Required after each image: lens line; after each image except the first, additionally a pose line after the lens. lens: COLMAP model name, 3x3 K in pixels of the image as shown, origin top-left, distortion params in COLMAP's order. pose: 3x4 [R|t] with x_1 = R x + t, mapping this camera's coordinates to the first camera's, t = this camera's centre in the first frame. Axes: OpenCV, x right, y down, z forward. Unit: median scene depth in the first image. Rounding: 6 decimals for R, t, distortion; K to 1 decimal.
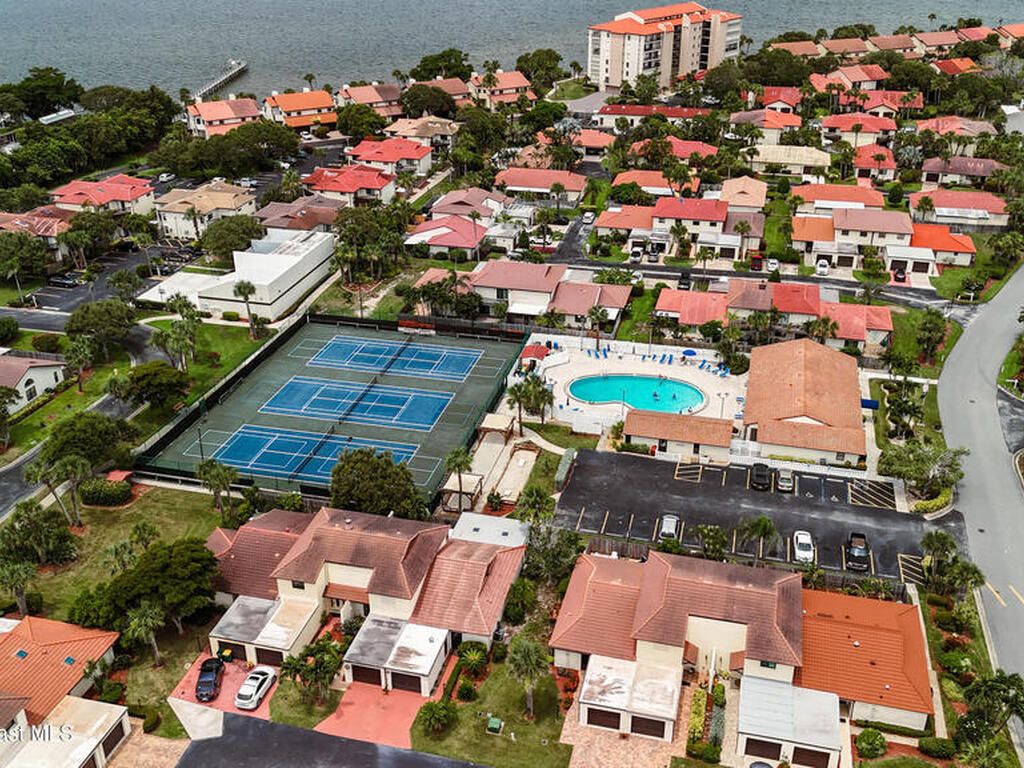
lens RADIAL K [[997.3, 0, 512.0], [0, 997.3, 384.0], [0, 0, 1]] dist [0.098964, -0.150944]
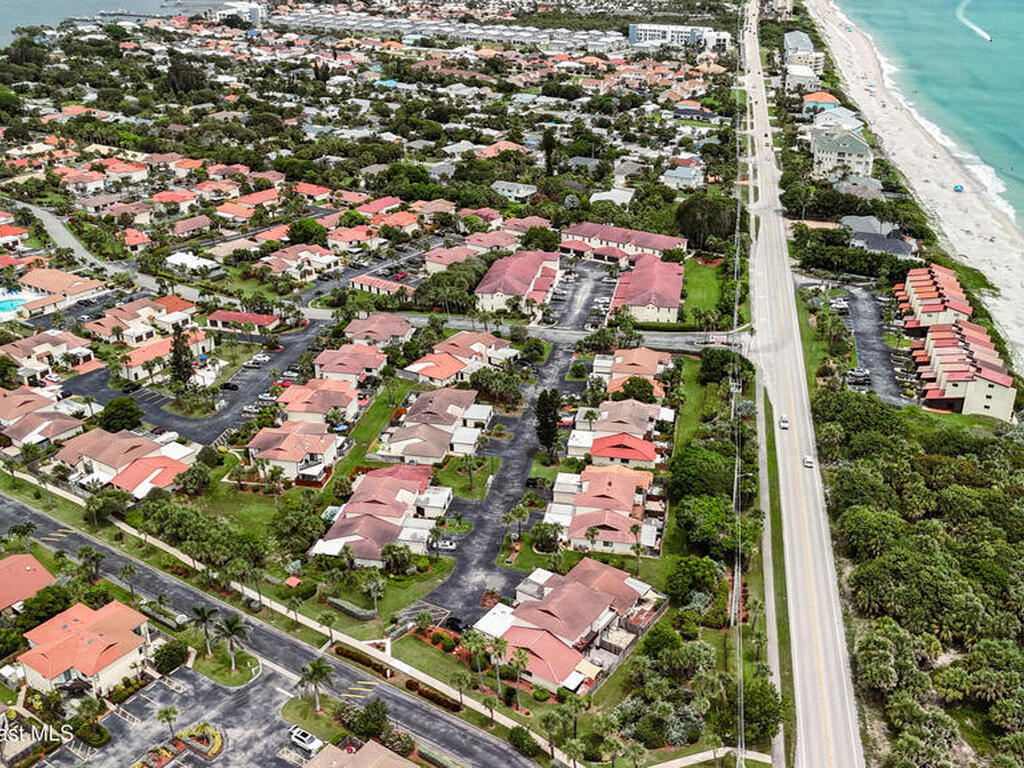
lens RADIAL K [[997.3, 0, 512.0], [0, 997.3, 384.0], [0, 0, 1]] dist [0.098964, -0.150944]
pose [[0.326050, -0.392257, 0.860131, -0.896710], [0.424945, 0.873562, 0.237298, 0.063835], [-0.844460, 0.288138, 0.451512, -0.570024]]
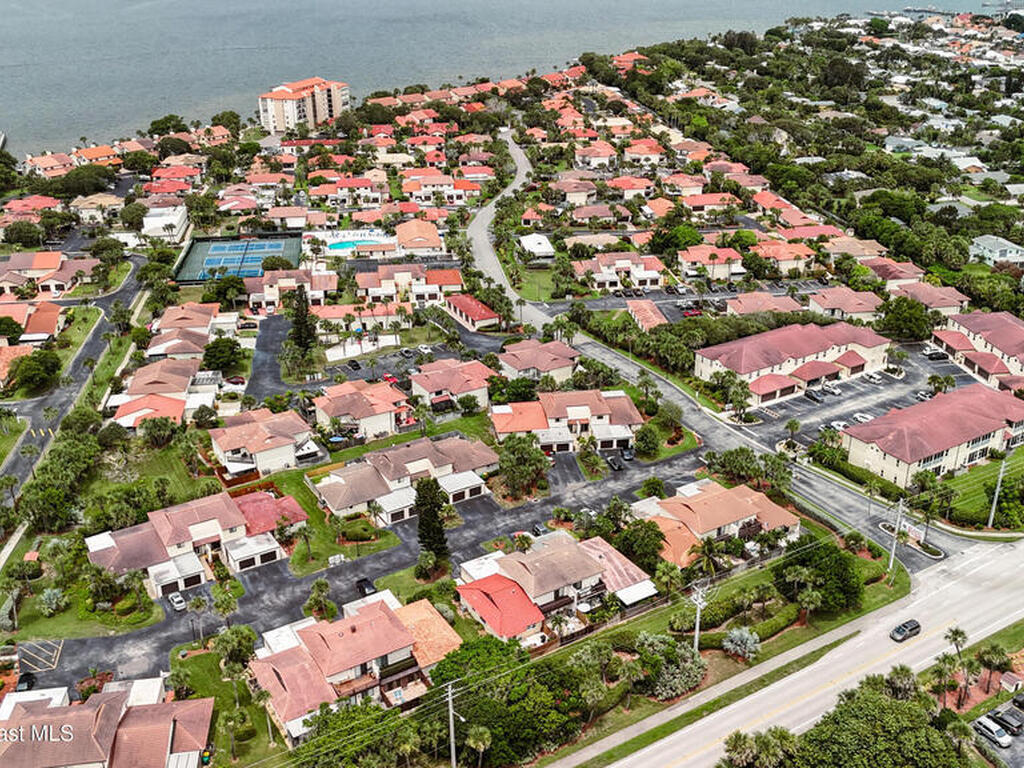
lens RADIAL K [[997.3, 0, 512.0], [0, 997.3, 384.0], [0, 0, 1]] dist [0.098964, -0.150944]
pose [[0.922033, -0.162062, 0.351554, -0.259305], [0.177763, 0.983992, -0.012617, 0.261004], [-0.343882, 0.074127, 0.936083, -0.837889]]
